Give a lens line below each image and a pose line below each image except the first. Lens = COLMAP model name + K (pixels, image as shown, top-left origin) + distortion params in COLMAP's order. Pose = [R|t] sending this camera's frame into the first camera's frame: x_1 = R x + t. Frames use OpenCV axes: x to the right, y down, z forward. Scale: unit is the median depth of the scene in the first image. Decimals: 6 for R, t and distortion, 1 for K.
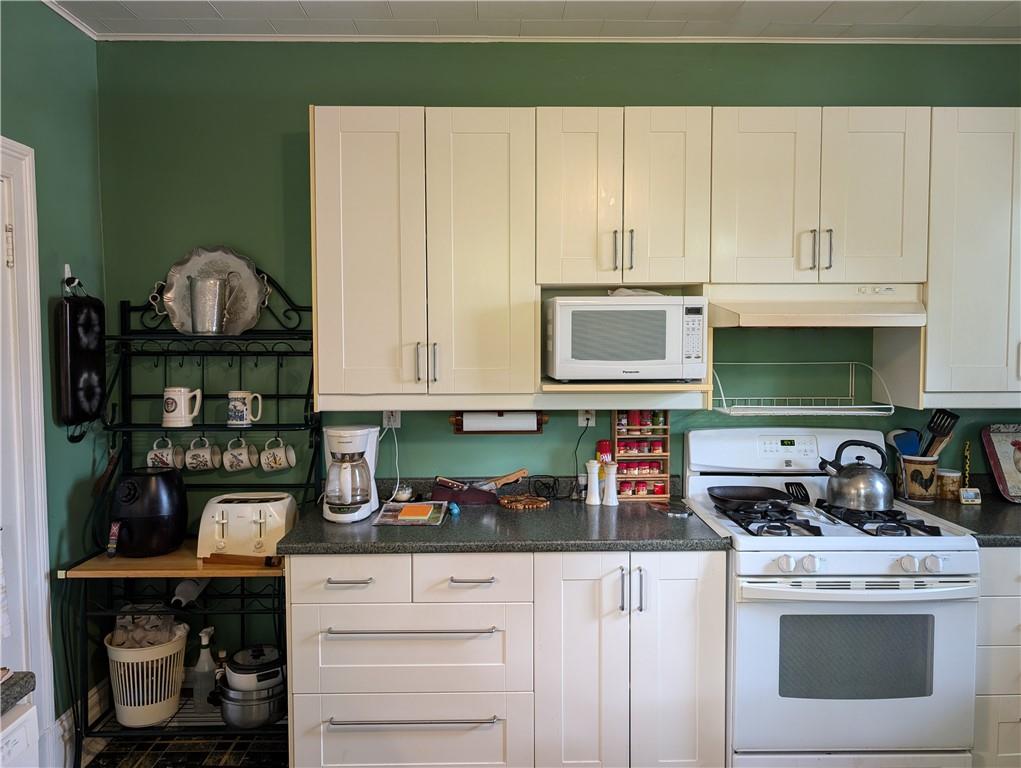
lens RADIAL K [[737.9, 0, 498.8], [0, 737.9, 369.9], [0, 0, 1]] dist [0.019106, -0.017803]
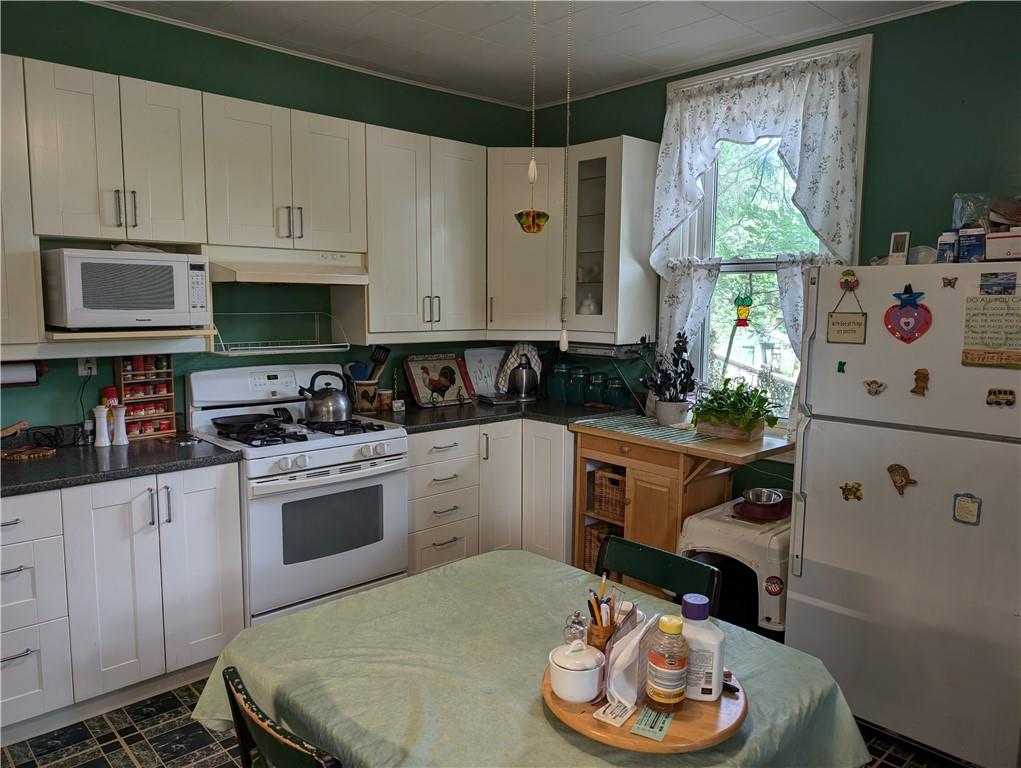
lens RADIAL K [[737.9, 0, 514.5], [0, 737.9, 378.6], [0, 0, 1]] dist [0.019106, -0.017803]
pose [[0.734996, -0.066062, 0.674845, -0.162842], [0.024158, 0.997162, 0.071302, 0.024009], [-0.677641, -0.036104, 0.734506, -0.202712]]
